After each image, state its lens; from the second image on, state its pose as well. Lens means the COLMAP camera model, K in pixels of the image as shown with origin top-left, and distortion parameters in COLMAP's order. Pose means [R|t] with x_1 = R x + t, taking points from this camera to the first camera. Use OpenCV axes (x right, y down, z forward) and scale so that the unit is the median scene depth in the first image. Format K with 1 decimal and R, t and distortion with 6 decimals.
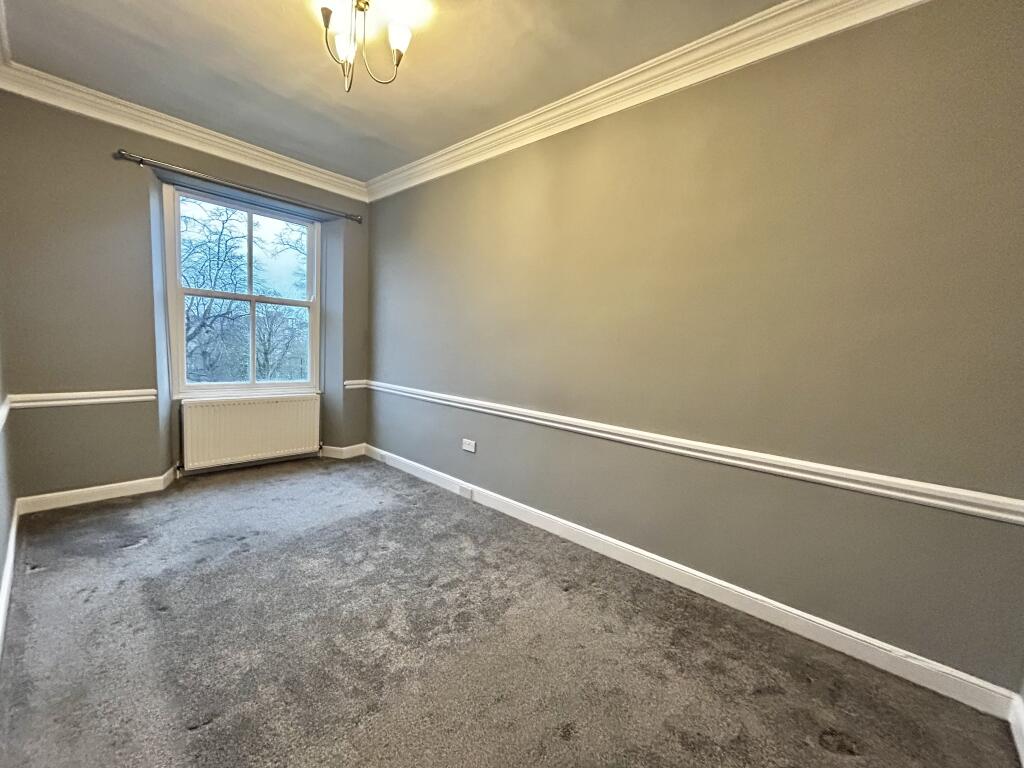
lens RADIAL K [[411.5, 0, 516.2], [0, 411.5, 382.1], [0, 0, 1]] dist [0.001765, 0.000211]
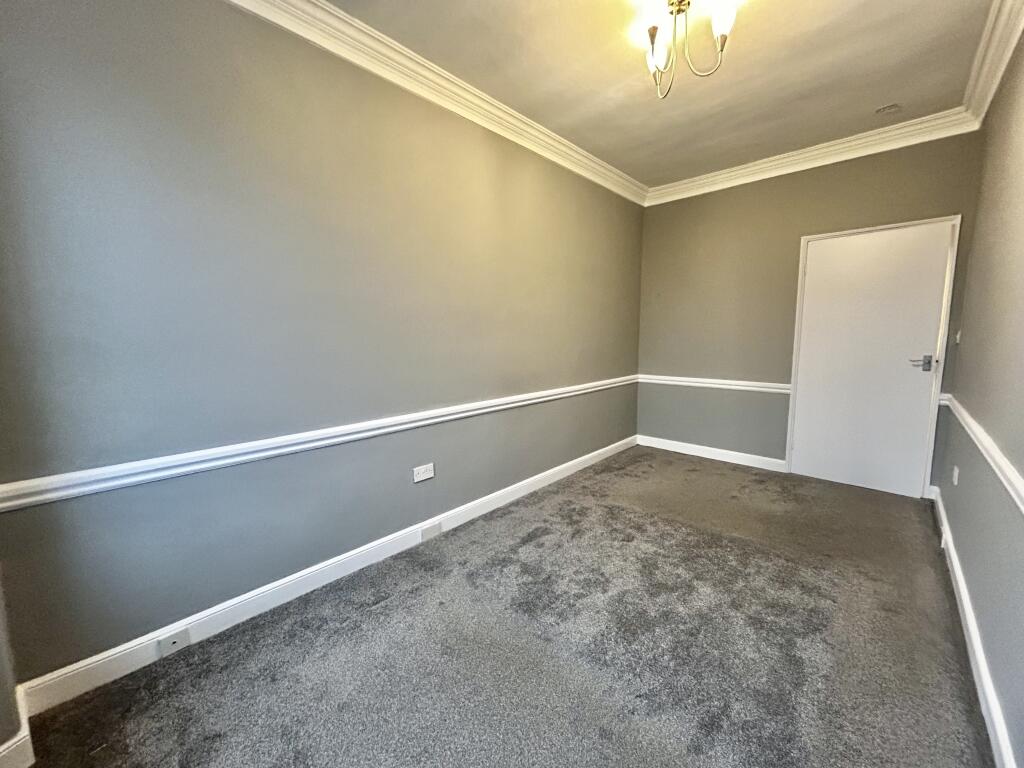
lens RADIAL K [[411.5, 0, 557.6], [0, 411.5, 385.2], [0, 0, 1]] dist [0.001765, 0.000211]
pose [[-0.031902, -0.170285, 0.984878, -0.724861], [0.105917, 0.979255, 0.172743, -0.094482], [-0.993863, 0.109826, -0.013204, 0.641255]]
